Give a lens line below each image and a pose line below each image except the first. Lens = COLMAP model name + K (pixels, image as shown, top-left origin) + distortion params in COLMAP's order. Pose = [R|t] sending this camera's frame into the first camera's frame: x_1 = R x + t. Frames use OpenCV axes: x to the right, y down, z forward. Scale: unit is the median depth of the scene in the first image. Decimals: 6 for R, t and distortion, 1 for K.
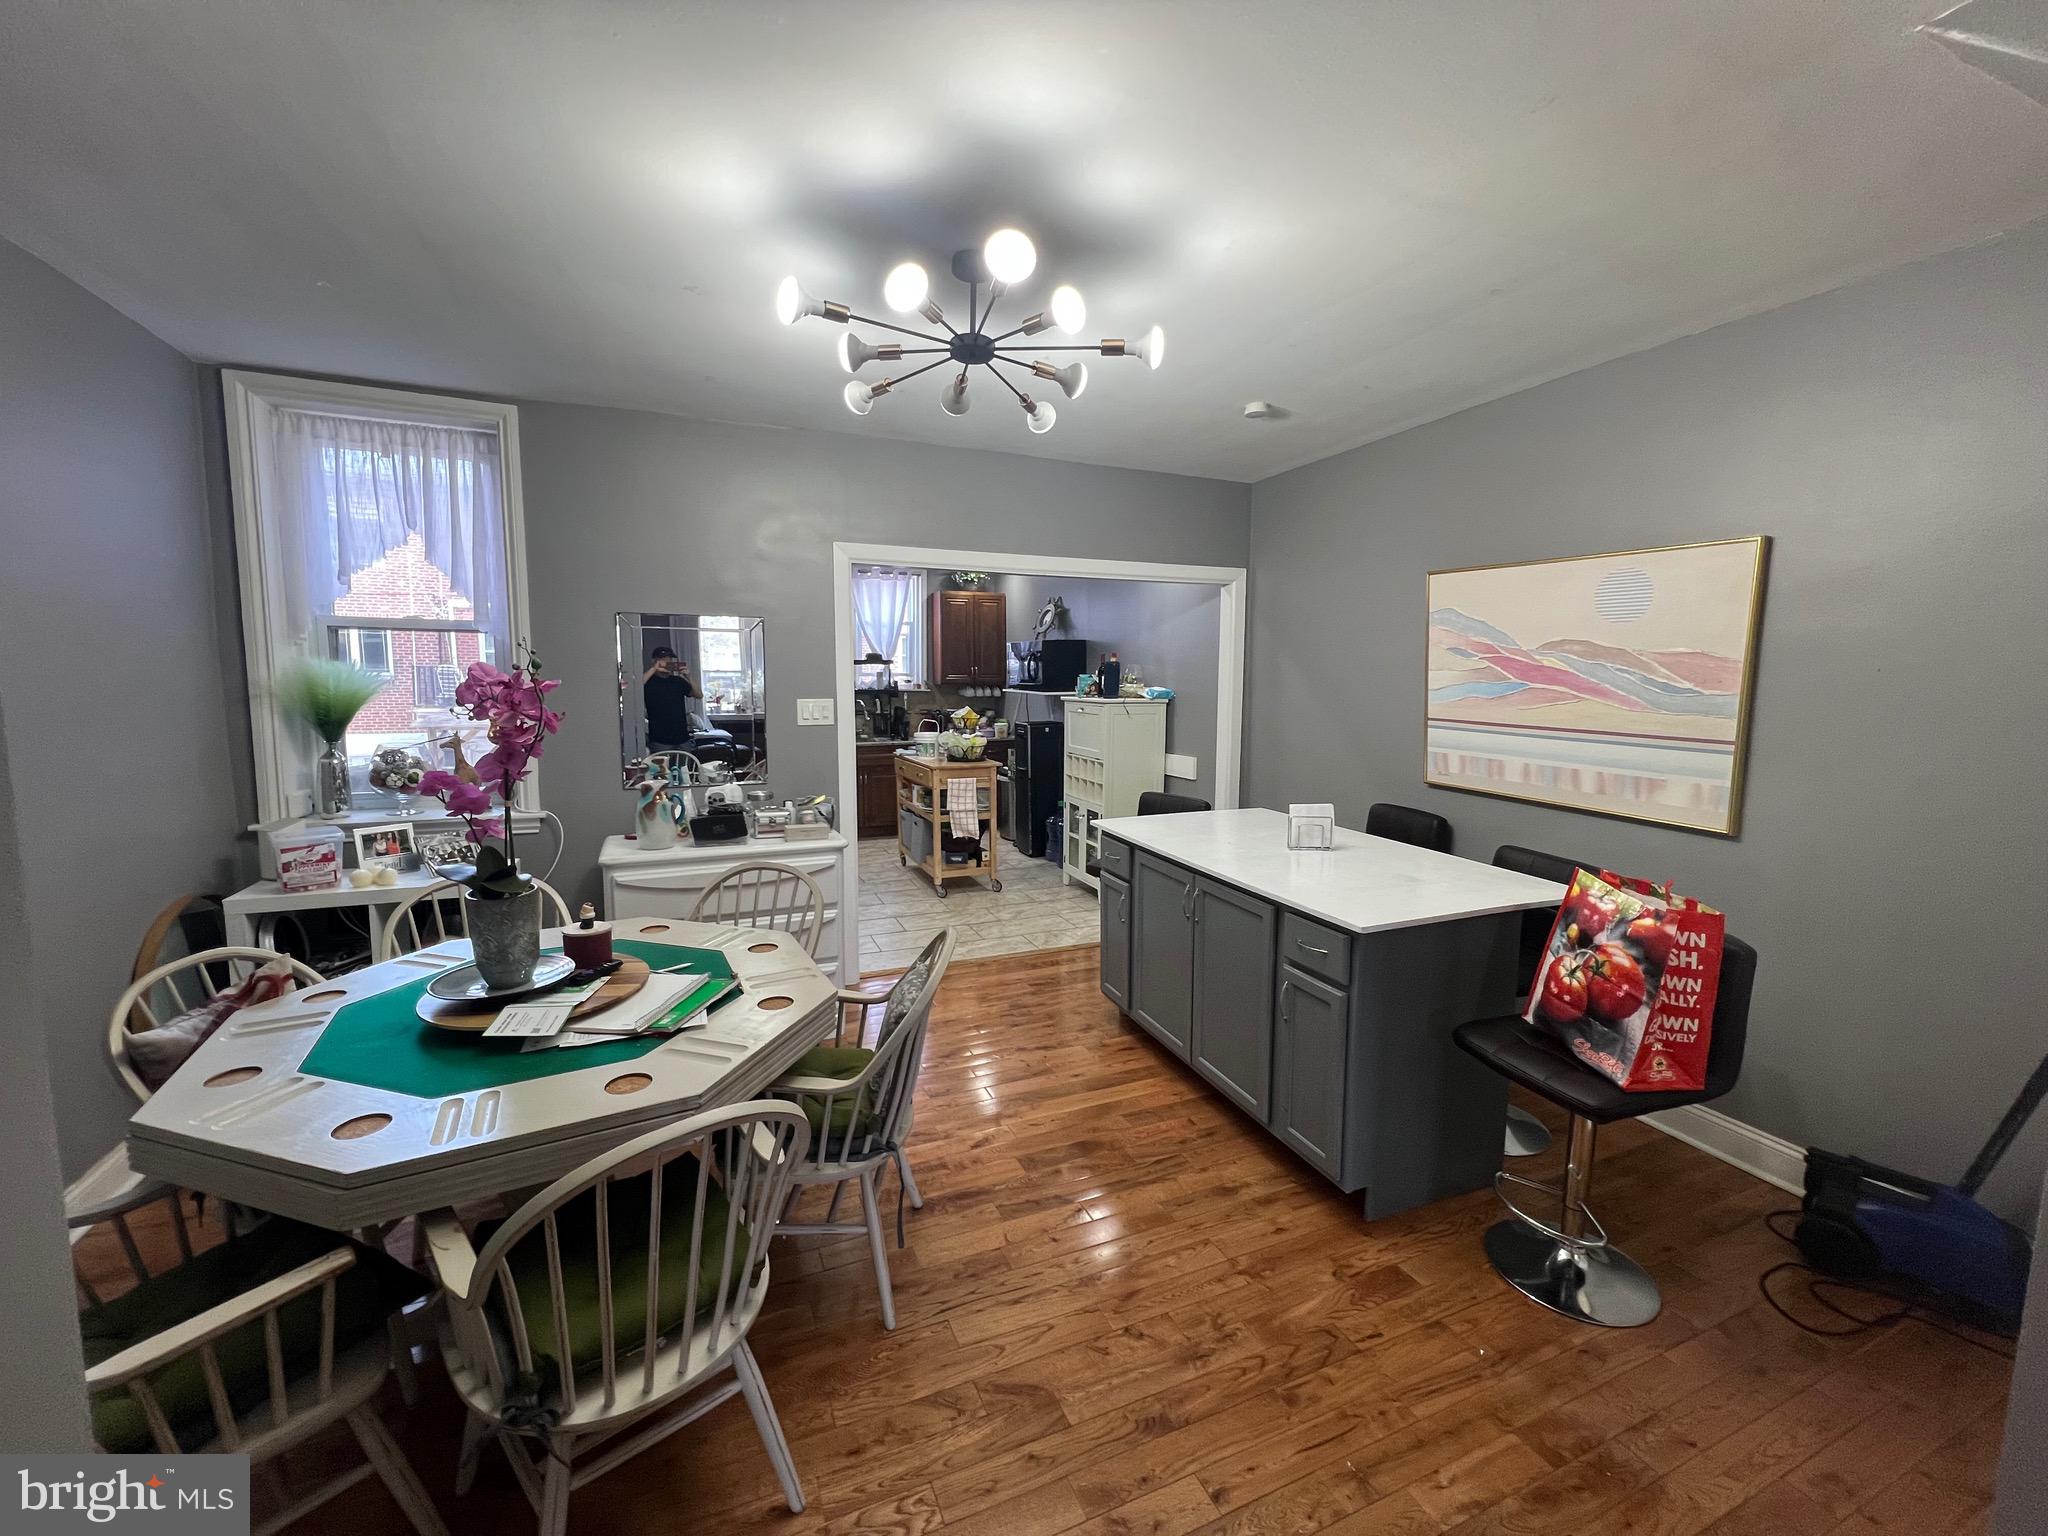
lens RADIAL K [[821.7, 0, 1035.8], [0, 821.7, 764.8], [0, 0, 1]] dist [-0.002411, 0.000720]
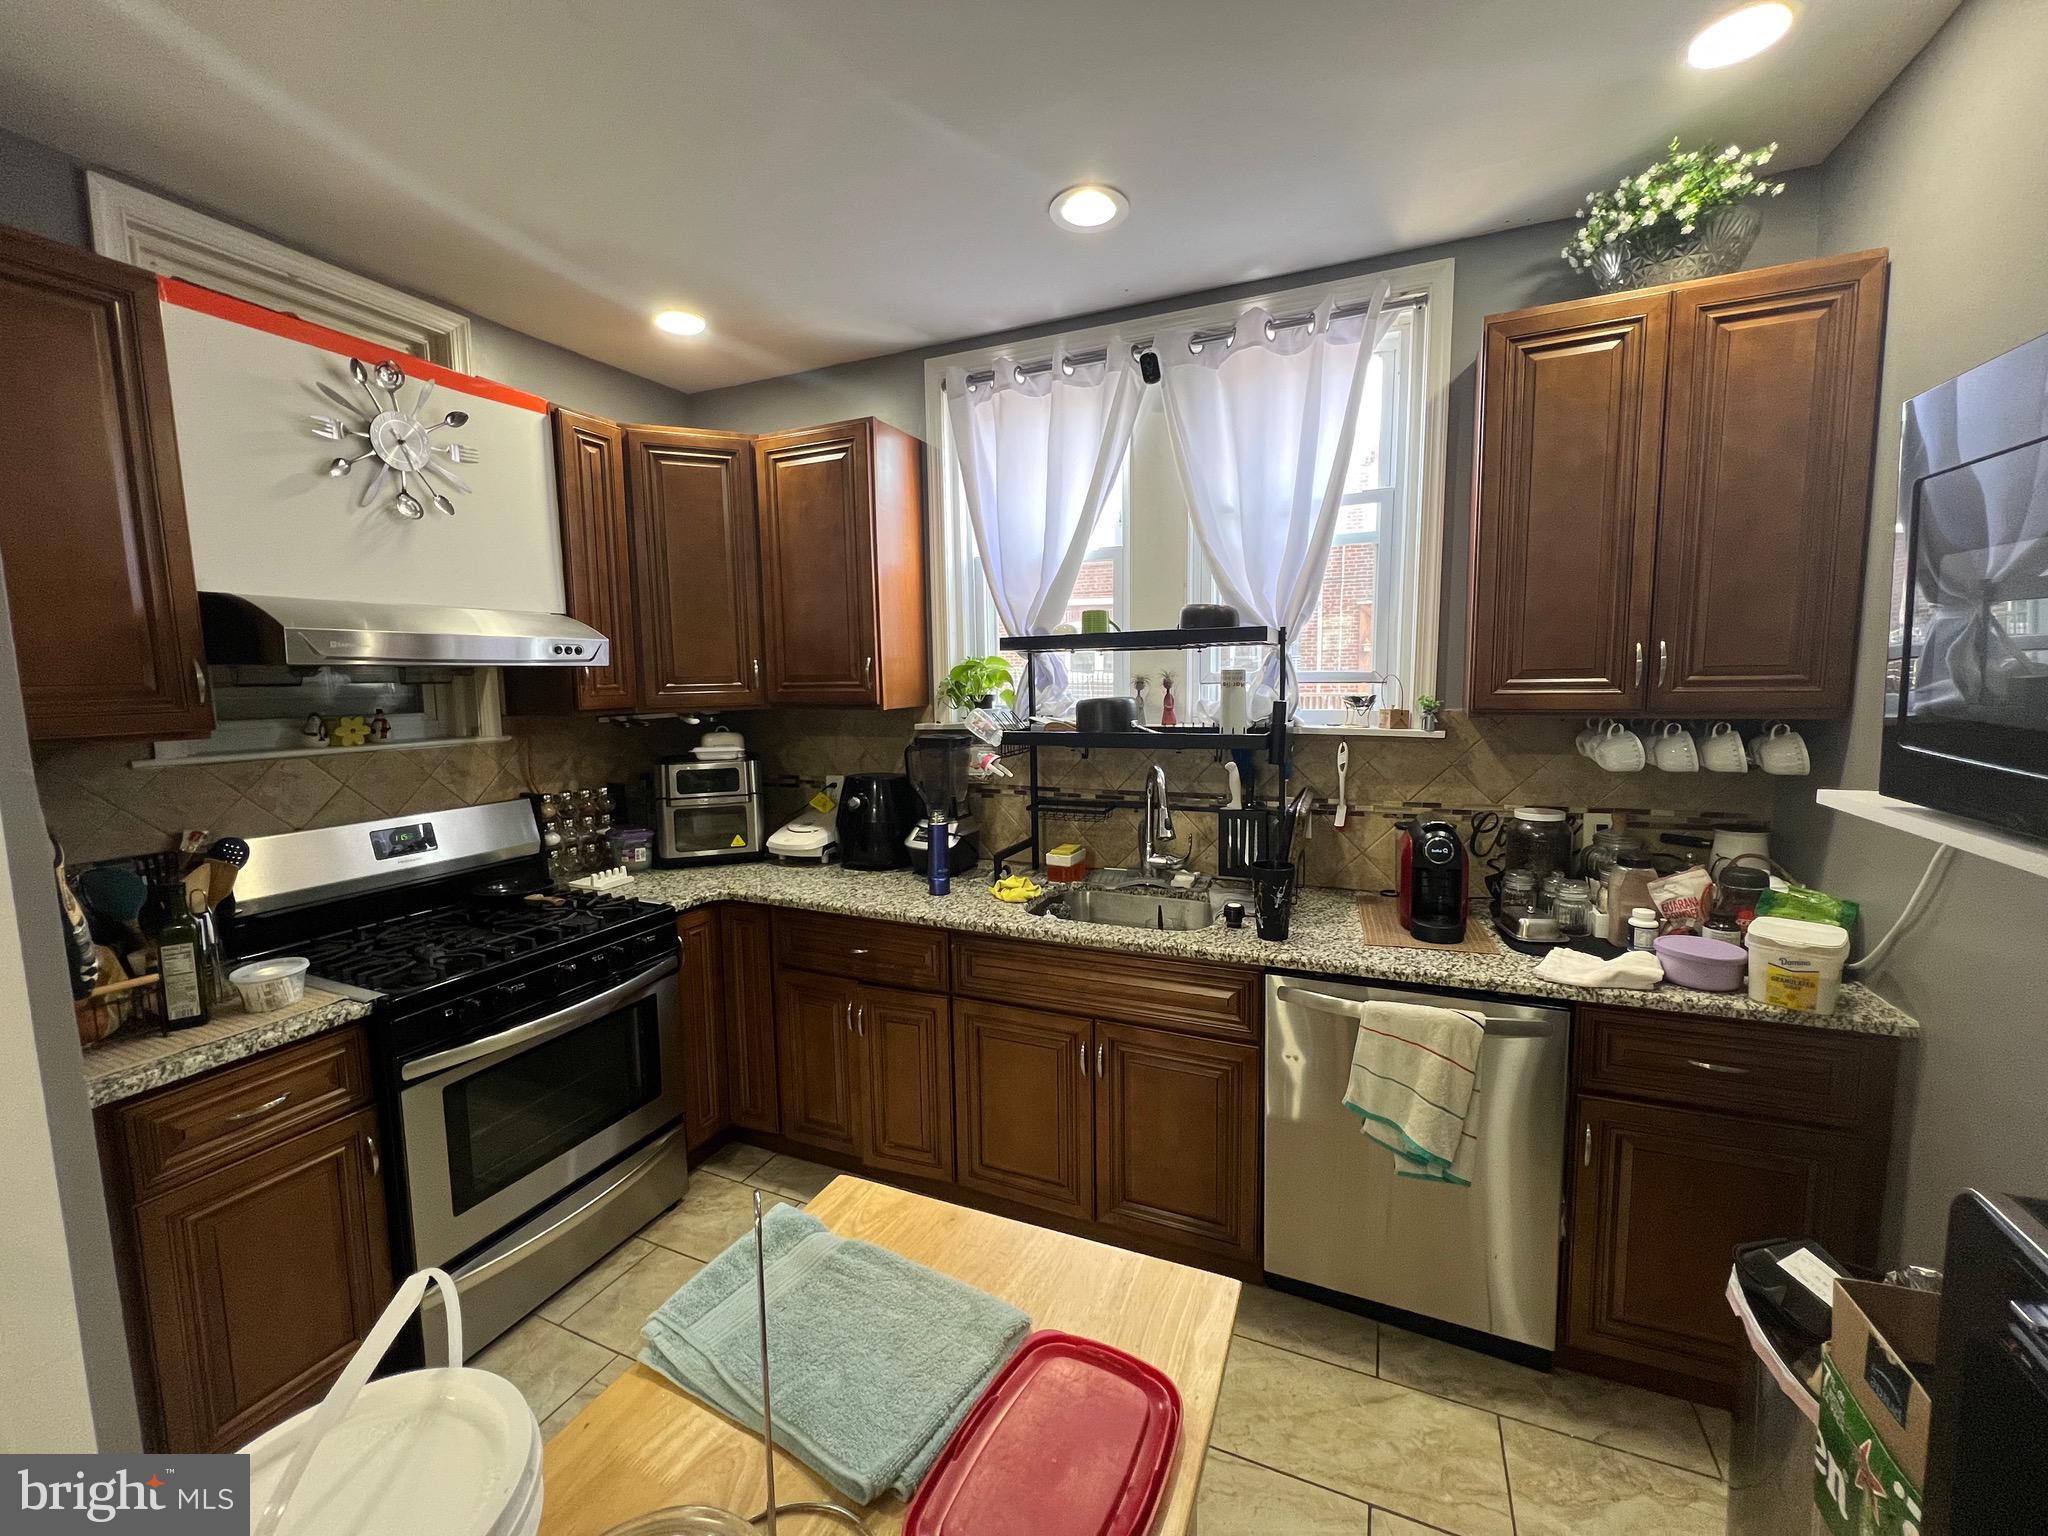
lens RADIAL K [[821.7, 0, 1024.9], [0, 821.7, 762.3], [0, 0, 1]] dist [-0.002411, 0.000720]
pose [[0.679299, 0.056810, -0.731659, -0.034543], [-0.058521, 0.998018, 0.023158, -0.105952], [0.731524, 0.027087, 0.681277, 0.950766]]
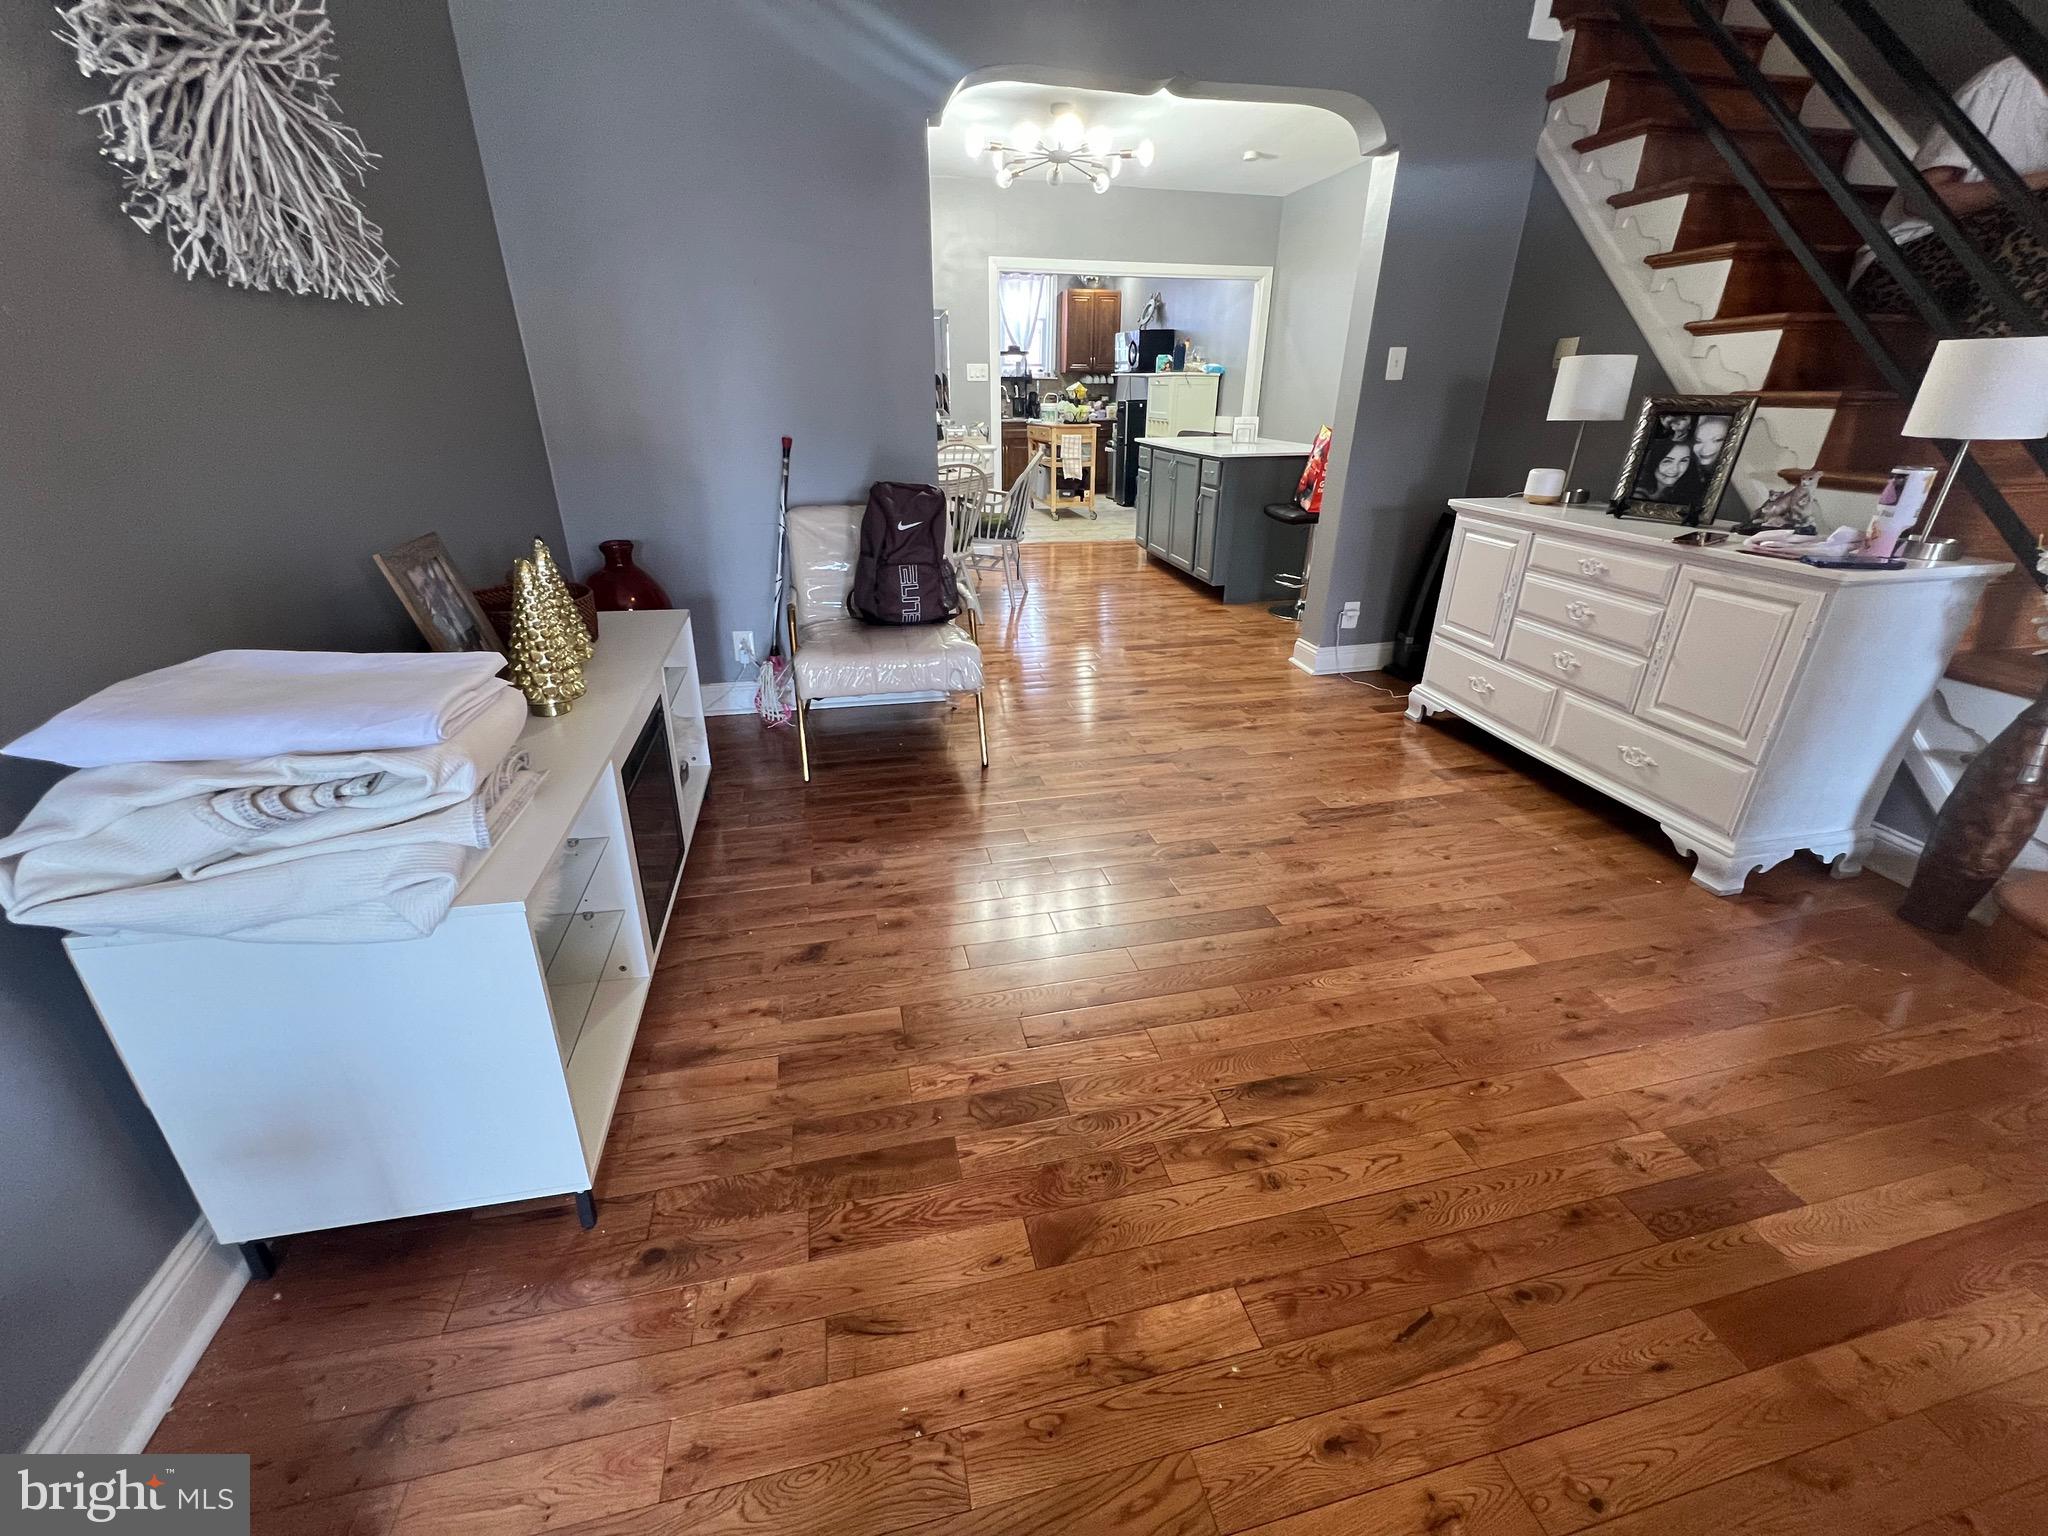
lens RADIAL K [[821.7, 0, 1016.3], [0, 821.7, 764.5], [0, 0, 1]] dist [-0.002411, 0.000720]
pose [[0.981138, 0.076382, -0.177580, 0.104221], [-0.017389, 0.949775, 0.312452, 0.105582], [0.192527, -0.303470, 0.933188, -0.492067]]
